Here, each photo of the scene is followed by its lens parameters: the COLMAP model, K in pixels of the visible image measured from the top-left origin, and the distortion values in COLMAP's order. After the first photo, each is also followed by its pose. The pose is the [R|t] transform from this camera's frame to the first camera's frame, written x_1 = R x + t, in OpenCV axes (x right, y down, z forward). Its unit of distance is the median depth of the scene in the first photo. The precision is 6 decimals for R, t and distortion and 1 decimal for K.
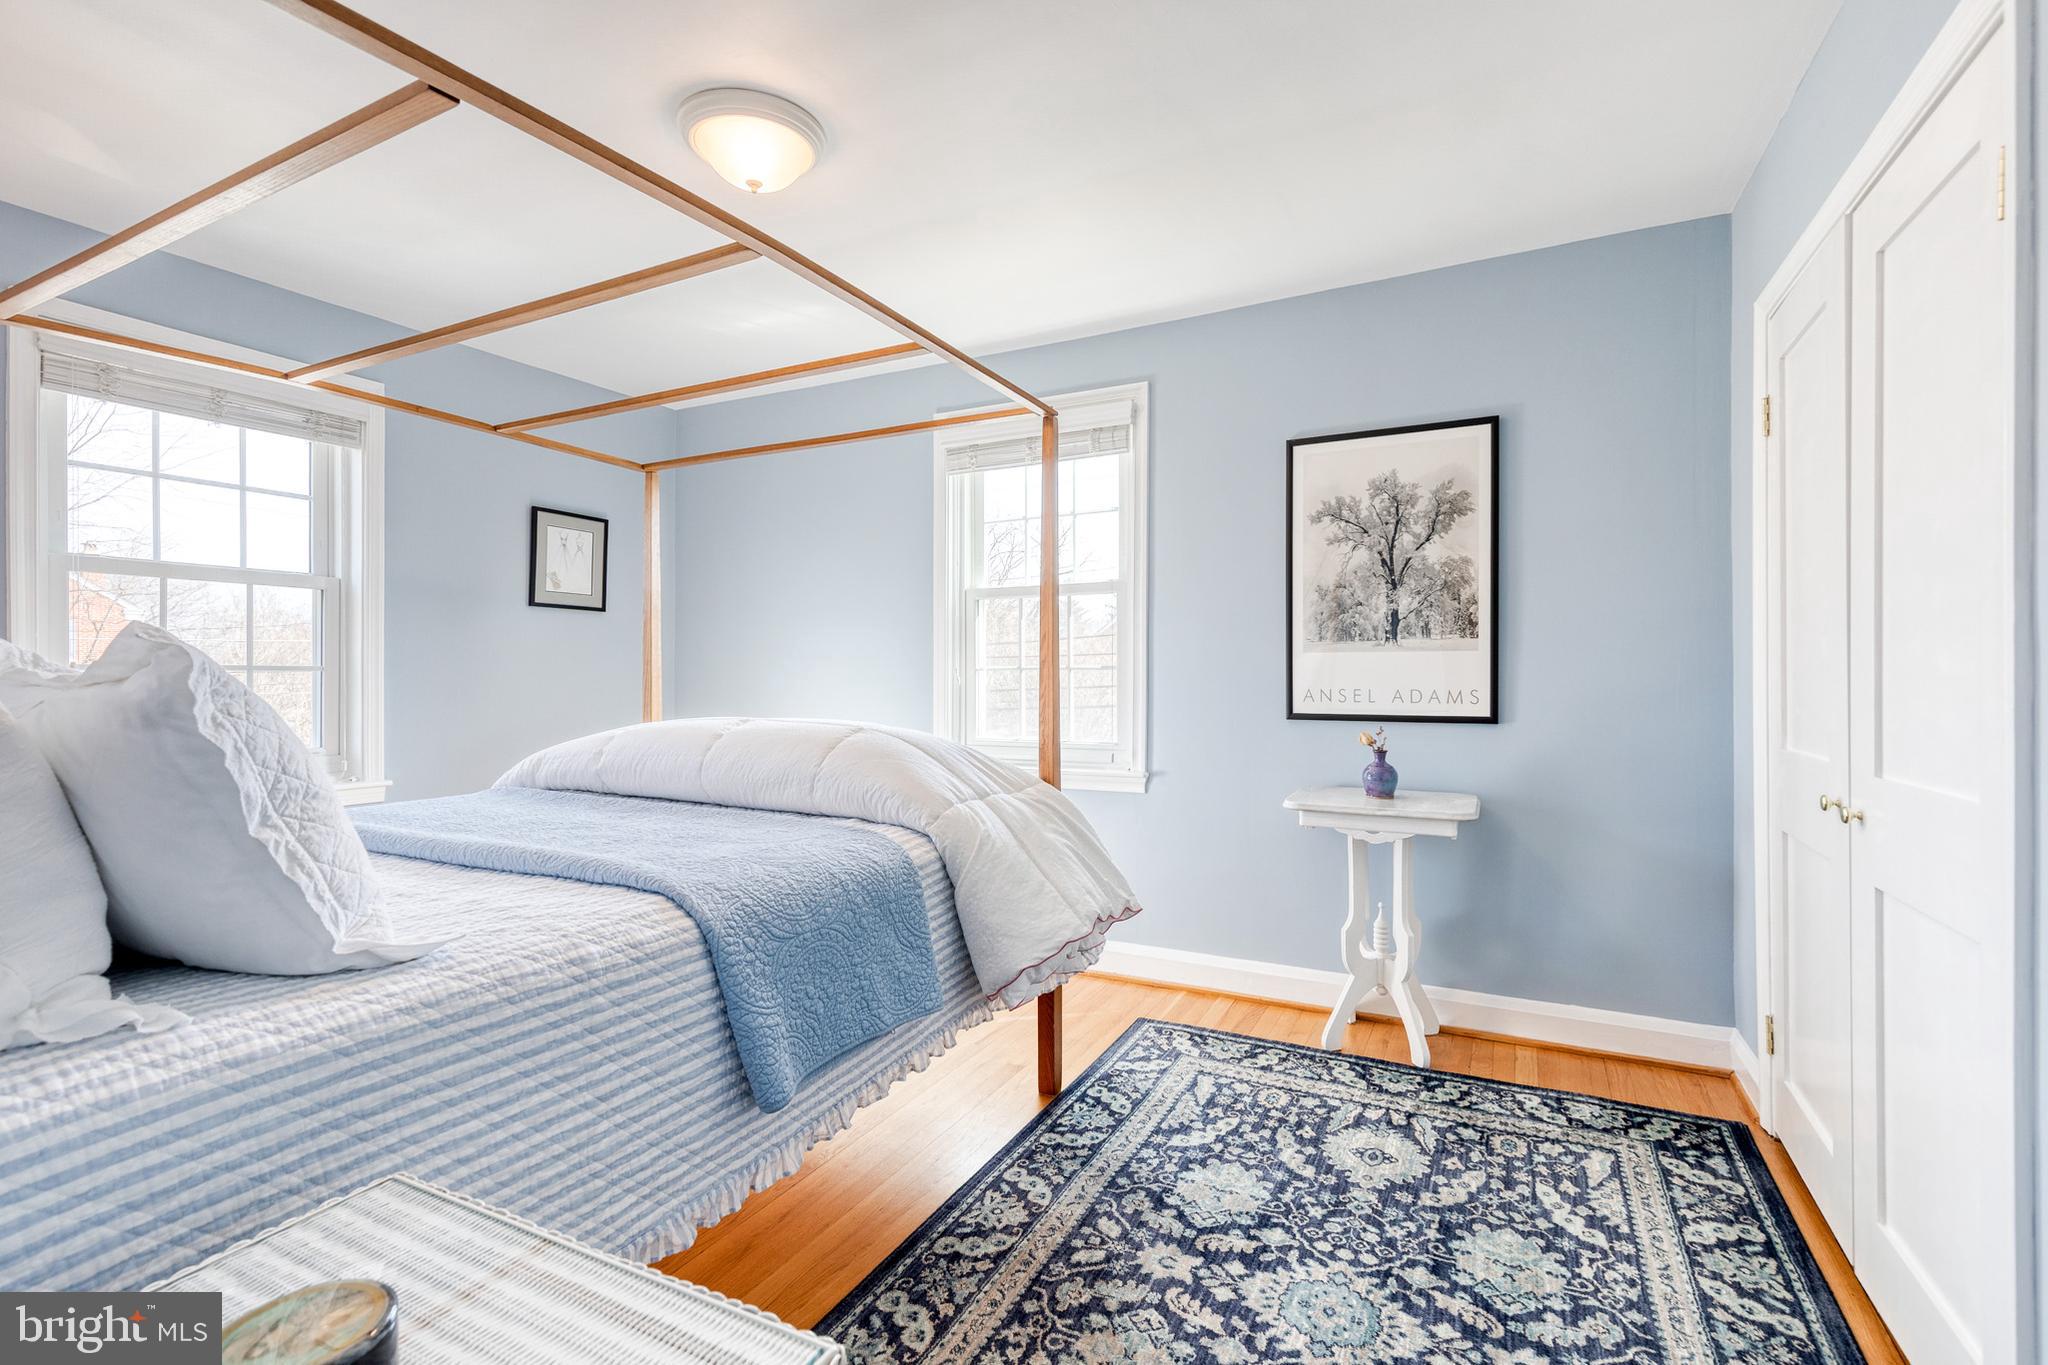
lens RADIAL K [[952.9, 0, 1025.4], [0, 952.9, 657.1], [0, 0, 1]] dist [0.003572, -0.000137]
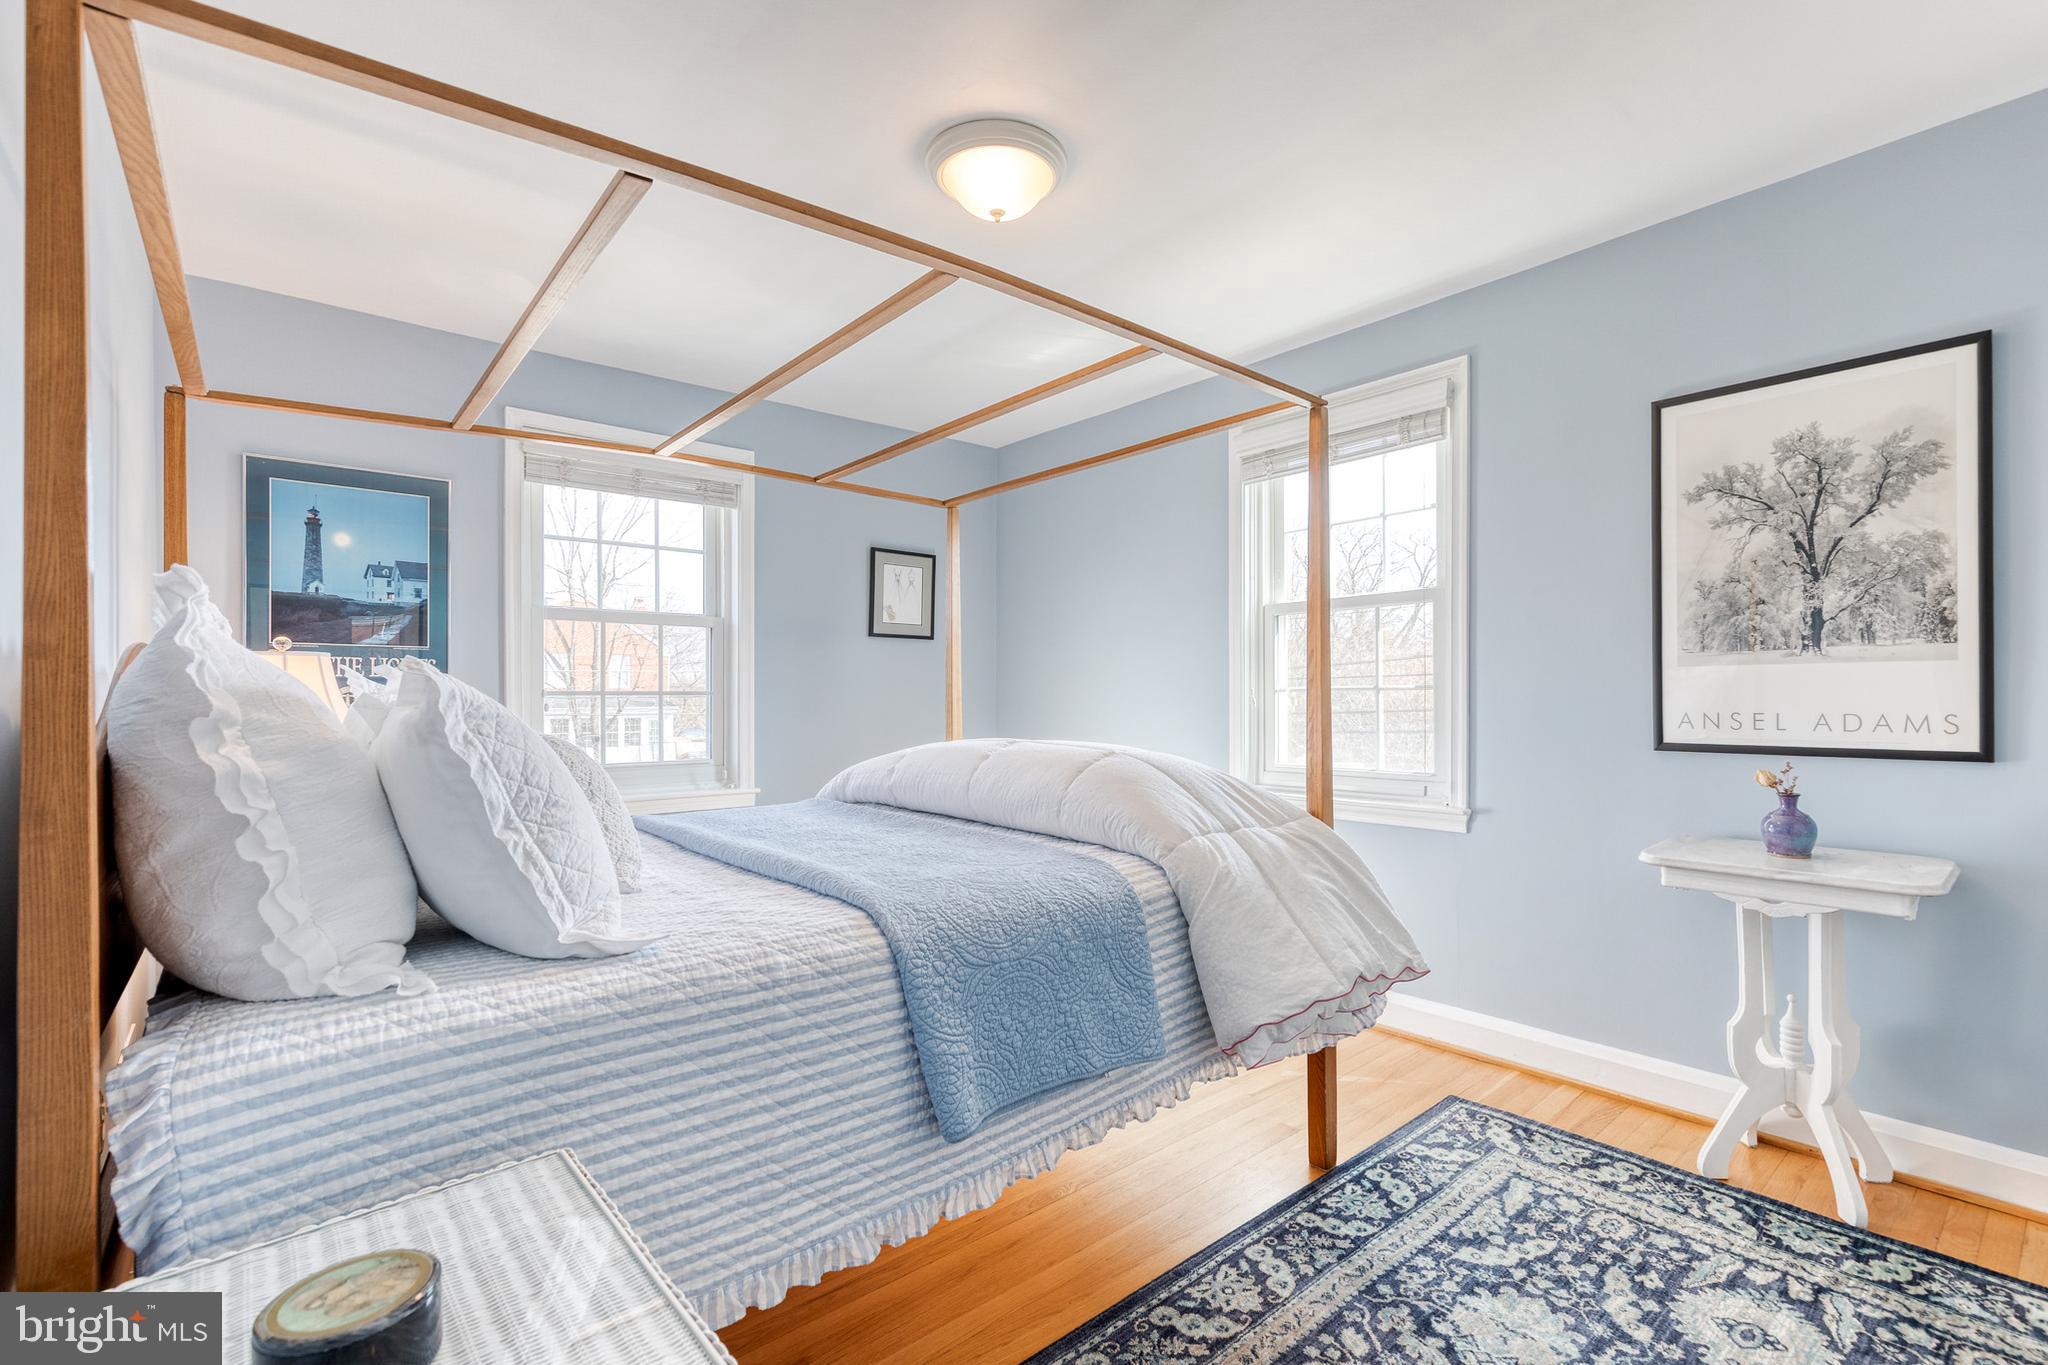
lens RADIAL K [[936.1, 0, 1041.9], [0, 936.1, 678.5], [0, 0, 1]] dist [0.006340, -0.001536]
pose [[0.923370, -0.011804, -0.383729, 0.153479], [0.011685, 0.999928, -0.002642, 0.001681], [0.383733, -0.002044, 0.923442, 0.111806]]
